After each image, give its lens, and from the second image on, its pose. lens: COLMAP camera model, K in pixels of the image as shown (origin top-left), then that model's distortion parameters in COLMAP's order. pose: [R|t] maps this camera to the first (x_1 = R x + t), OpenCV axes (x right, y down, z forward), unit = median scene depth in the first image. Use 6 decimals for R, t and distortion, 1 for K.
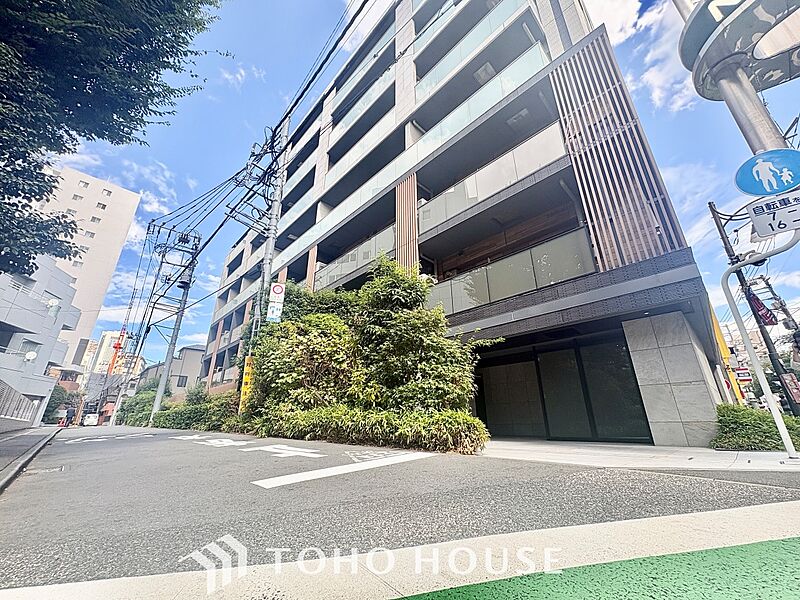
lens RADIAL K [[318.5, 0, 399.6], [0, 318.5, 298.2], [0, 0, 1]] dist [0.003852, 0.000282]
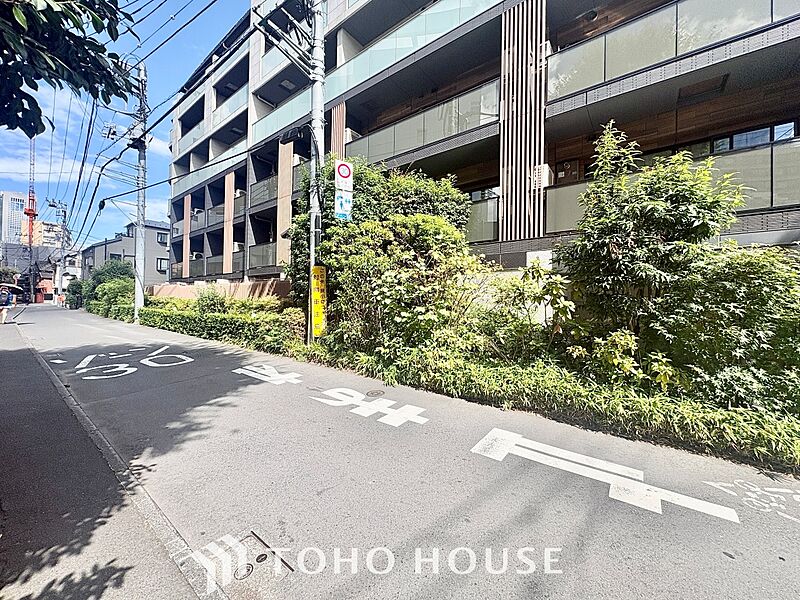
lens RADIAL K [[318.5, 0, 401.8], [0, 318.5, 300.3], [0, 0, 1]] dist [0.003852, 0.000282]
pose [[0.989583, 0.028237, 0.141164, -0.165824], [-0.076276, 0.934468, 0.347782, -0.007134], [-0.122093, -0.354926, 0.926888, 0.115460]]
